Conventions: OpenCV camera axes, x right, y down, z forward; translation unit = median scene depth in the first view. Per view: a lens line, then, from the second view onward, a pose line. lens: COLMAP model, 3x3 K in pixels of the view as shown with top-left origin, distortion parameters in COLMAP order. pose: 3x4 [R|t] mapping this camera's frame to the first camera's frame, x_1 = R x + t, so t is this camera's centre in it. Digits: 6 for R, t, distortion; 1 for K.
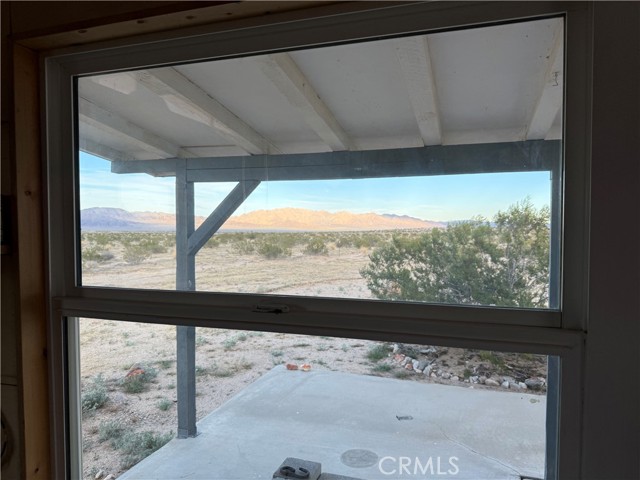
lens RADIAL K [[442.6, 0, 333.4], [0, 442.6, 240.7], [0, 0, 1]] dist [0.013352, -0.036008]
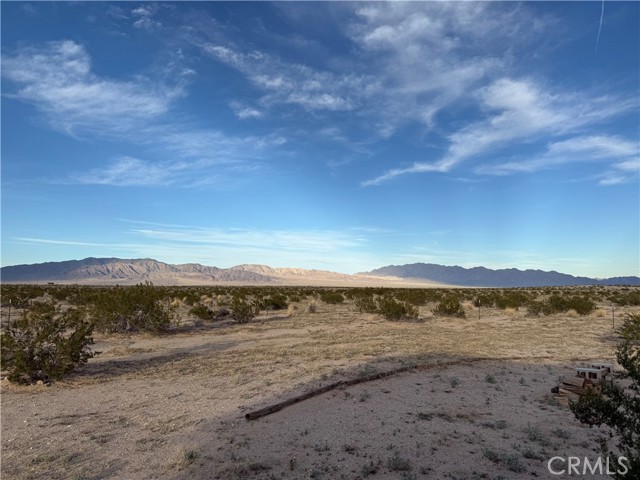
lens RADIAL K [[442.6, 0, 319.8], [0, 442.6, 240.9], [0, 0, 1]] dist [0.013352, -0.036008]
pose [[0.948206, -0.023705, -0.316772, -0.005243], [-0.016029, 0.992371, -0.122244, -0.004283], [0.317253, 0.120990, 0.940591, 0.194730]]
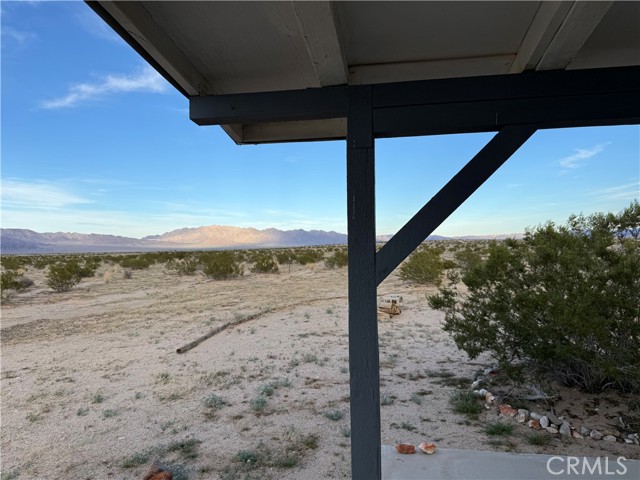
lens RADIAL K [[442.6, 0, 322.1], [0, 442.6, 238.5], [0, 0, 1]] dist [0.013352, -0.036008]
pose [[0.990269, -0.023370, 0.137188, -0.072397], [0.029044, 0.998797, -0.039504, -0.000559], [-0.136099, 0.043104, 0.989757, 0.086428]]
